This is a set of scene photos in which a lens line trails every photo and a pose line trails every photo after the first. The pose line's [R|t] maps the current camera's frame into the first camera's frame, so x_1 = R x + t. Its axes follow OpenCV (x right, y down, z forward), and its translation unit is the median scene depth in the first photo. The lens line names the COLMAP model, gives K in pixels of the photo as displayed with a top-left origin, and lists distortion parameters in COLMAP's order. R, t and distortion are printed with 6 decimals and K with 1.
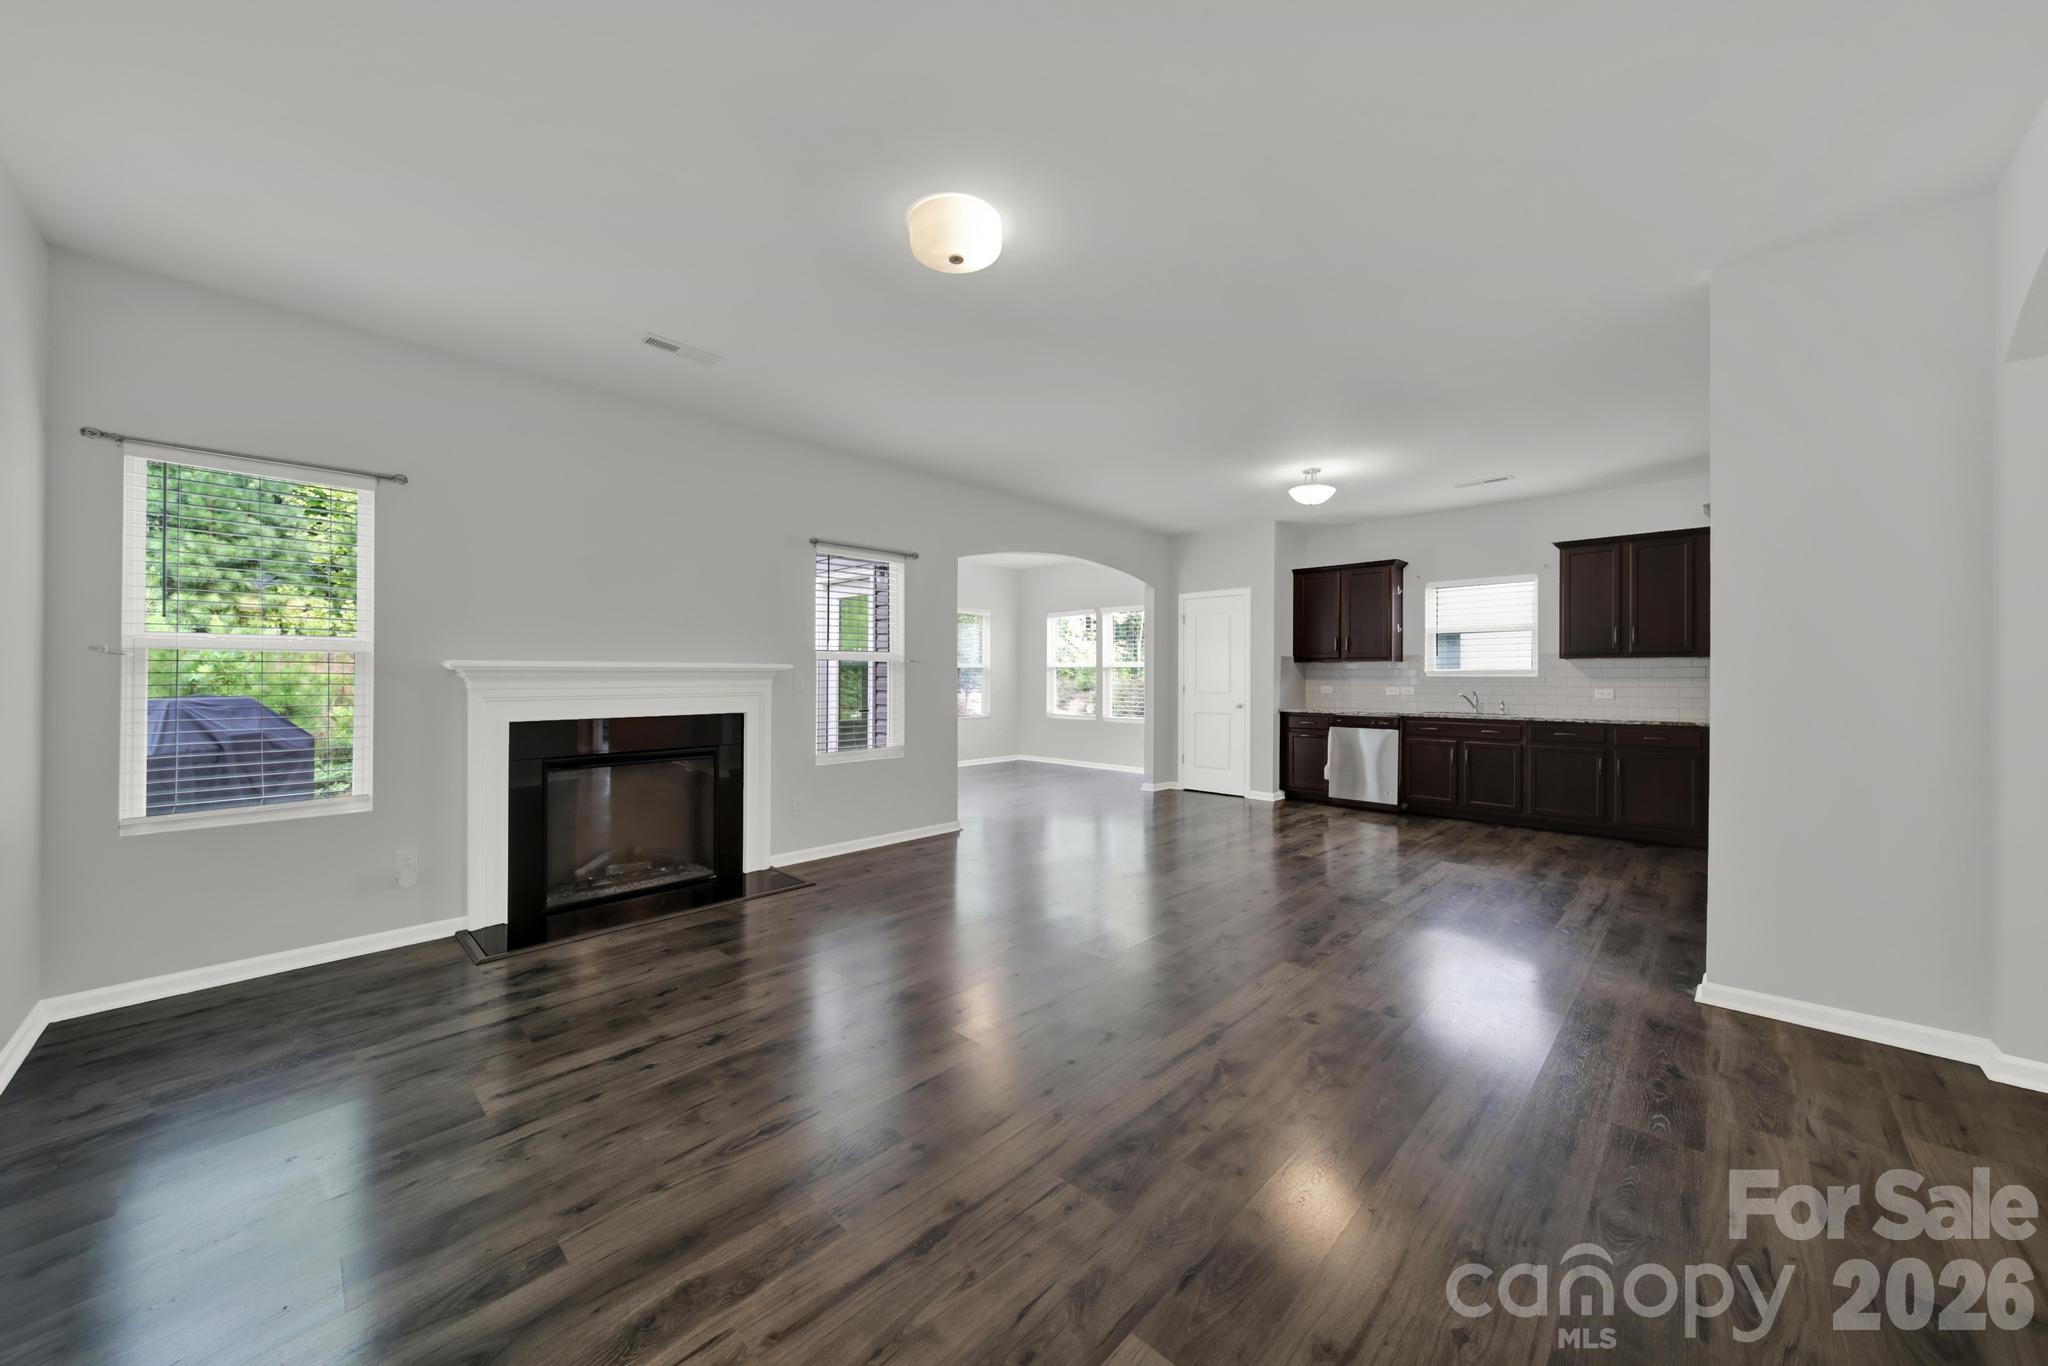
lens RADIAL K [[722.3, 0, 1052.8], [0, 722.3, 683.7], [0, 0, 1]] dist [0.004824, -0.000136]
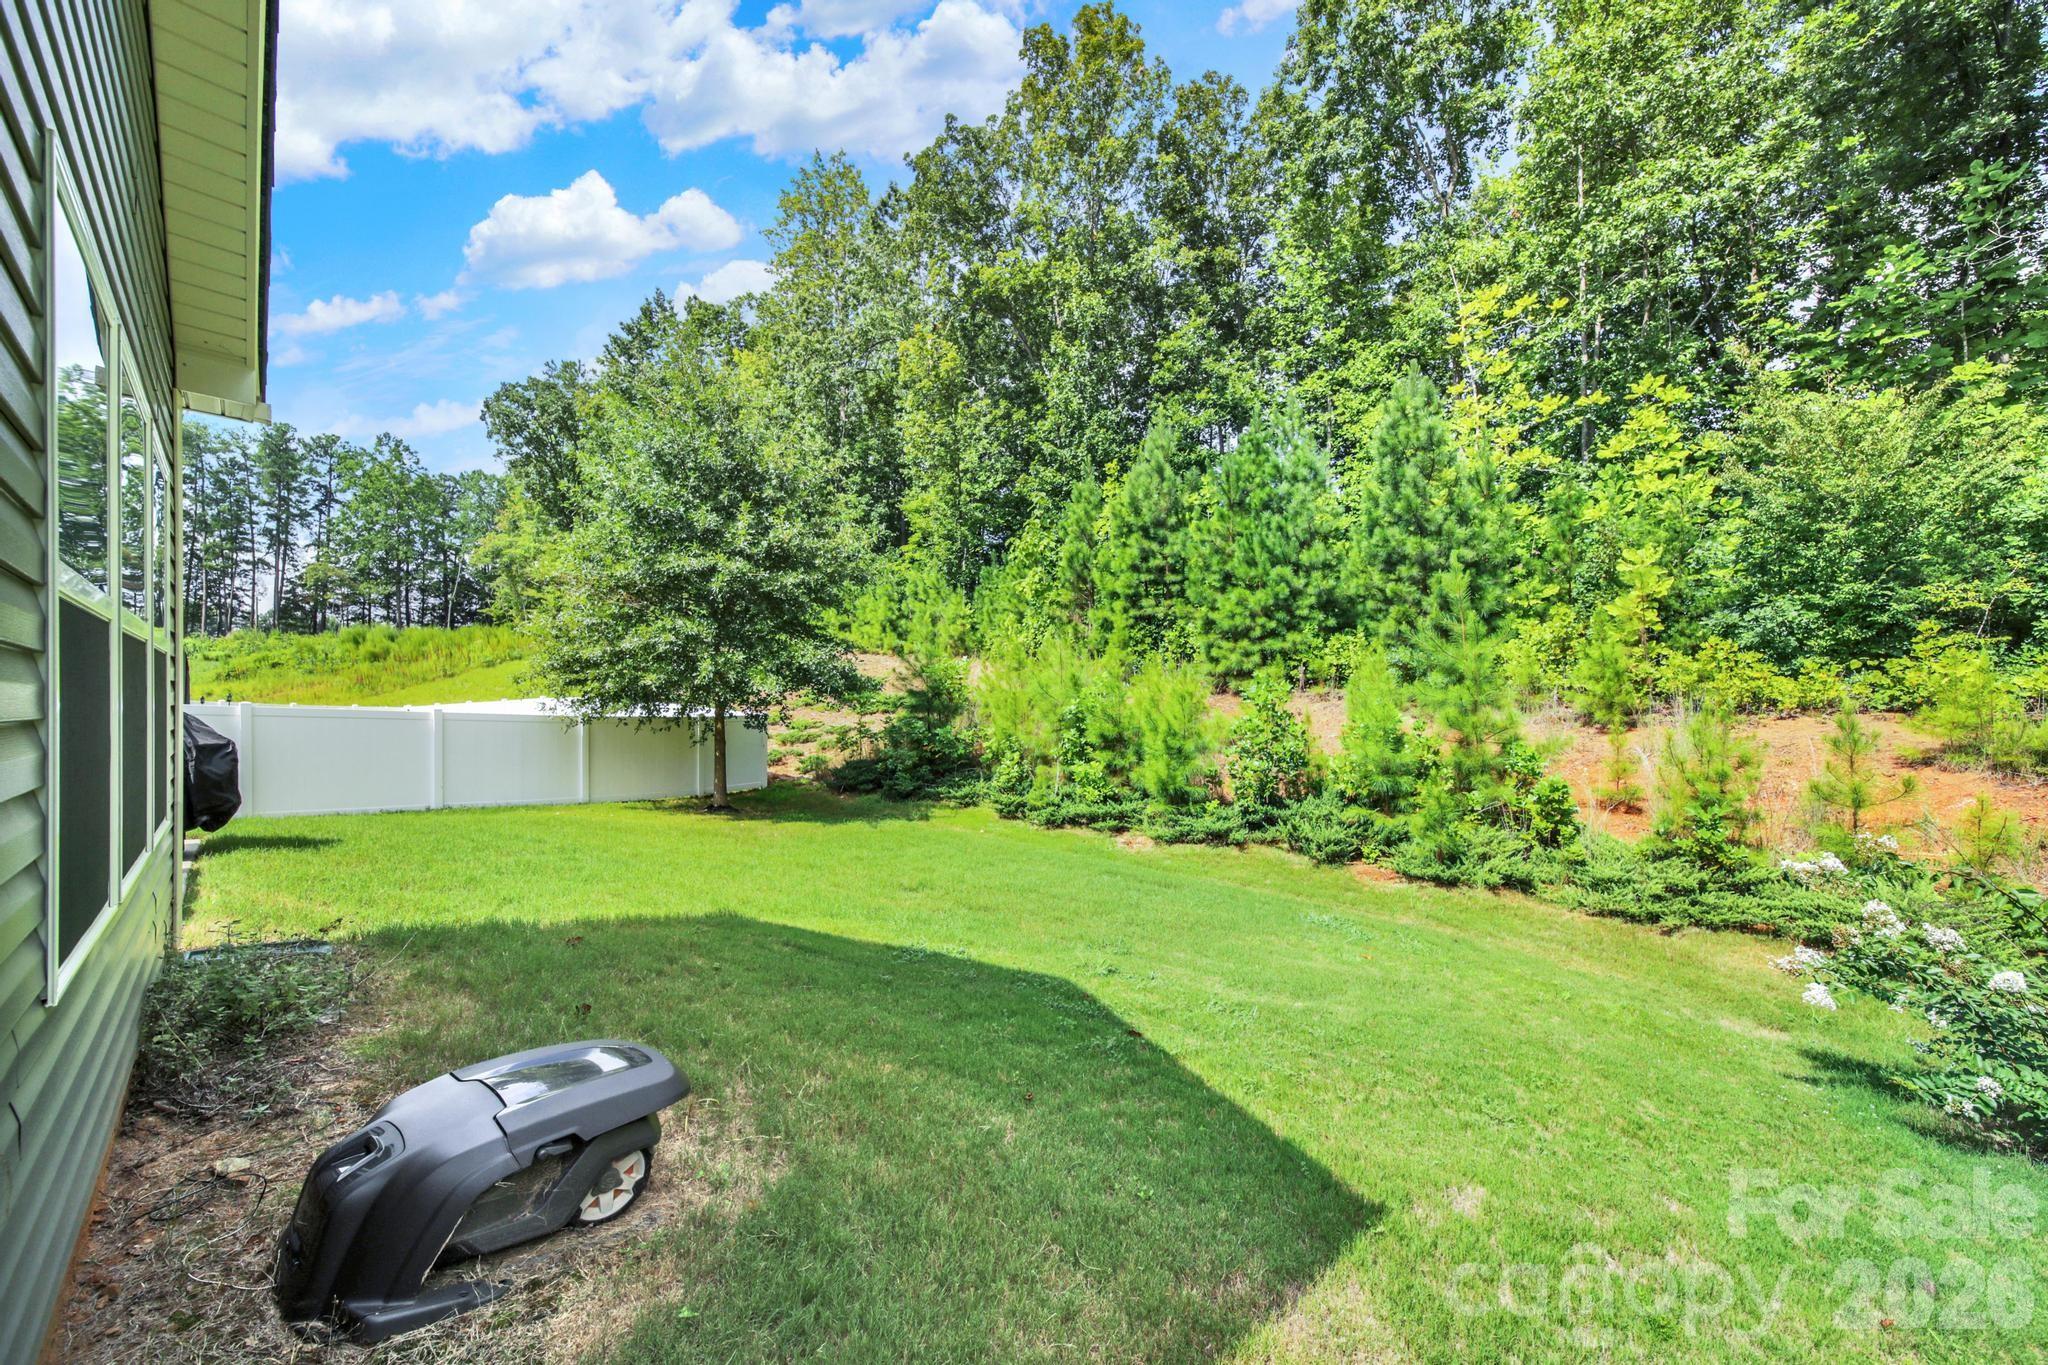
lens RADIAL K [[763.9, 0, 1033.8], [0, 763.9, 715.6], [0, 0, 1]] dist [0.000241, 0.000022]
pose [[-0.024320, 0.005753, -0.999688, 0.121359], [-0.028328, 0.999578, 0.006441, -0.015532], [0.999303, 0.028475, -0.024147, 2.475530]]
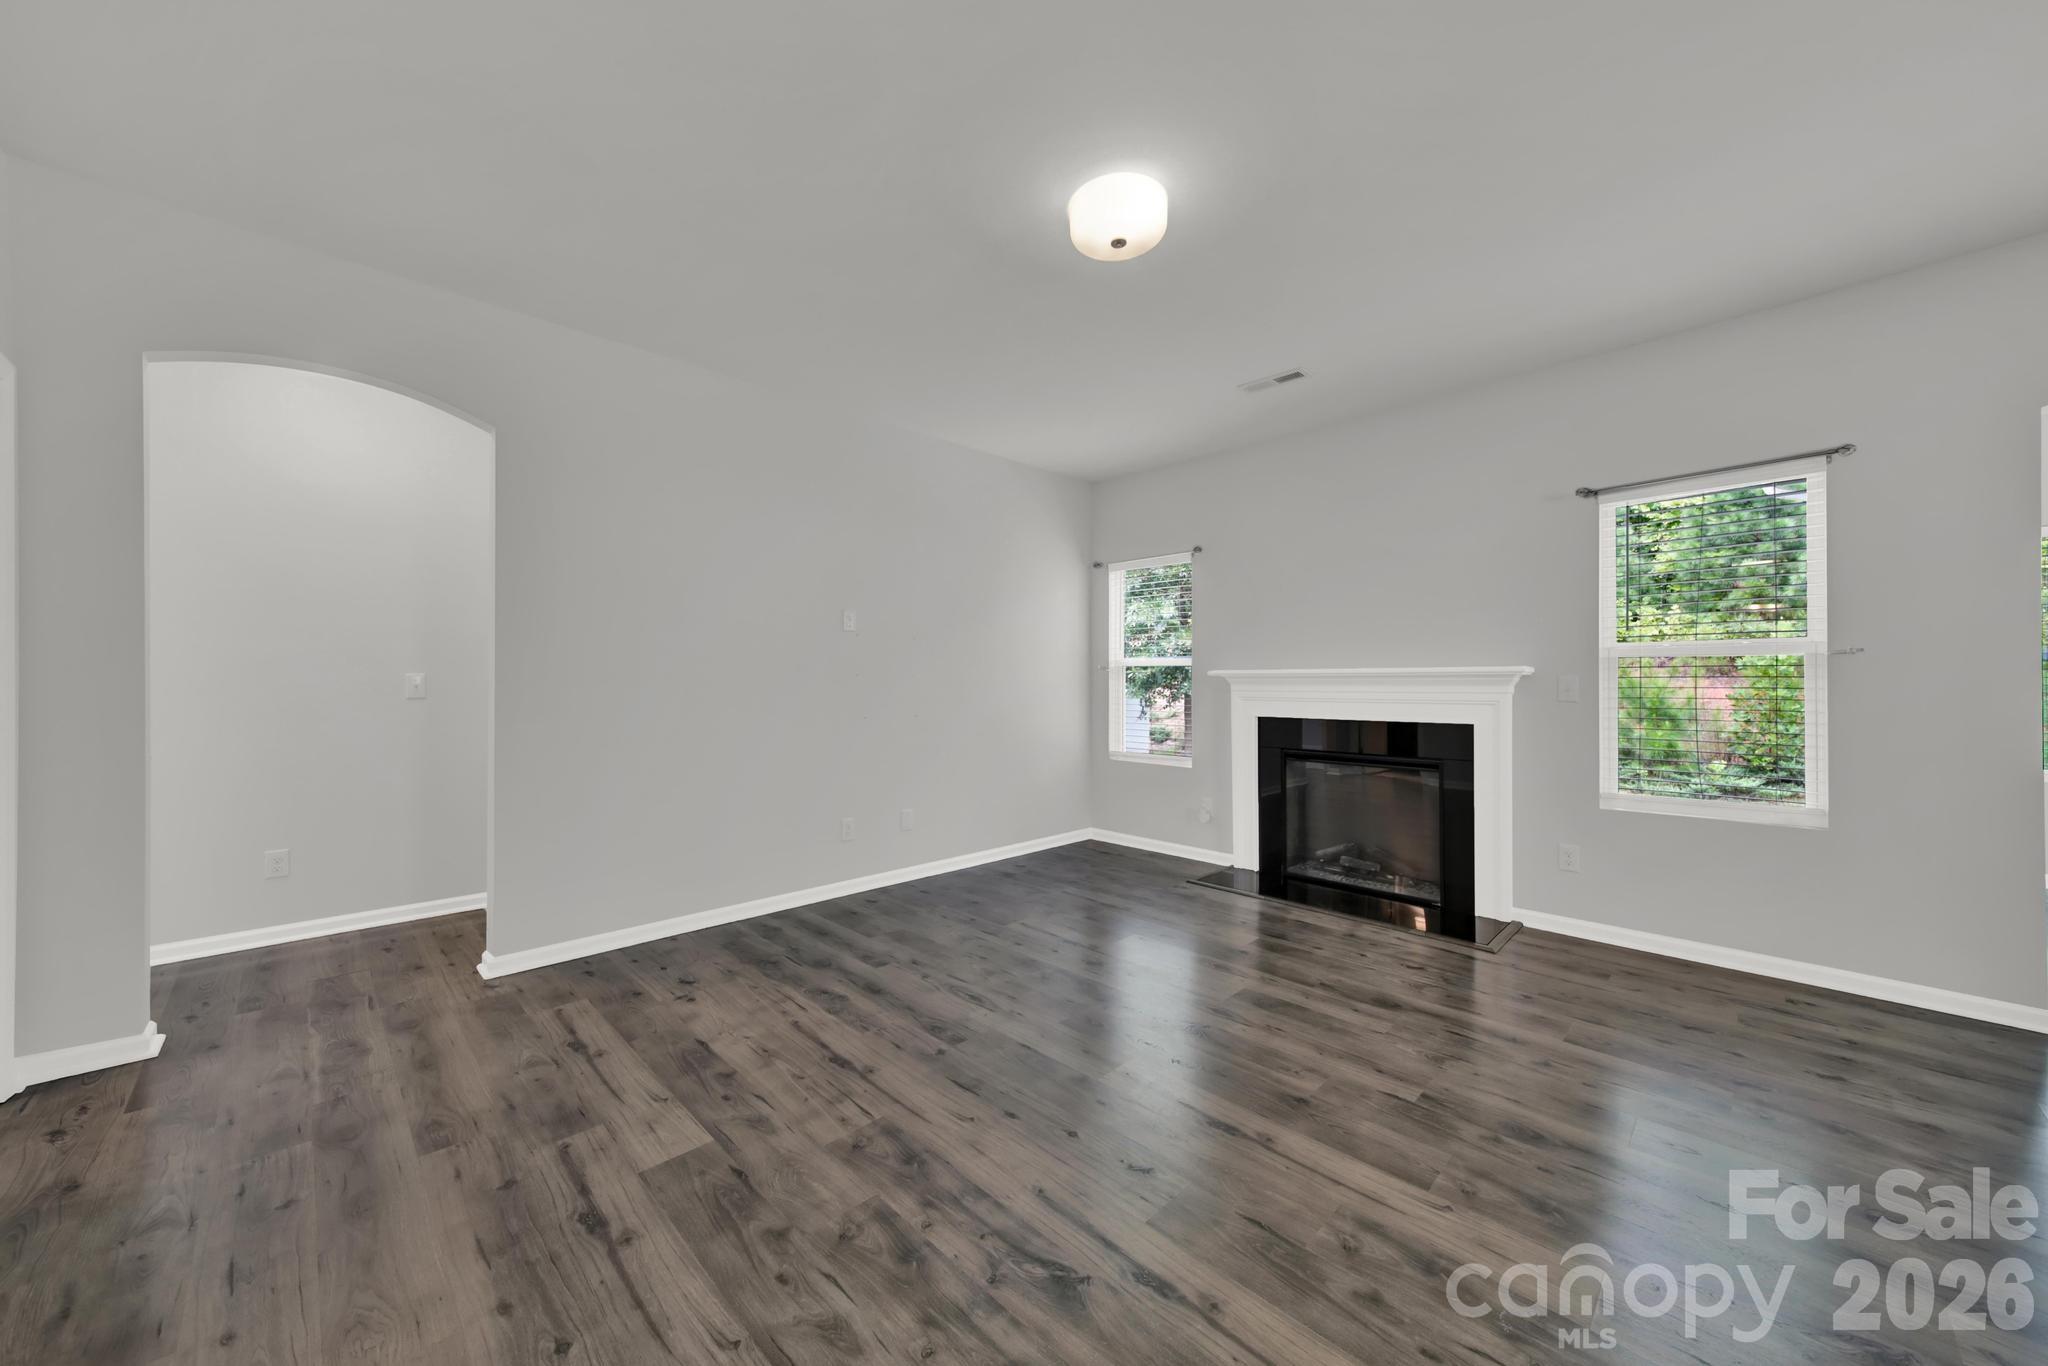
lens RADIAL K [[727.9, 0, 1001.5], [0, 727.9, 673.0], [0, 0, 1]] dist [-0.002245, -0.000159]
pose [[-0.048703, -0.007154, -0.998788, 0.413694], [-0.014204, 0.999878, -0.006469, -0.005597], [0.998712, 0.013872, -0.048799, 0.442694]]
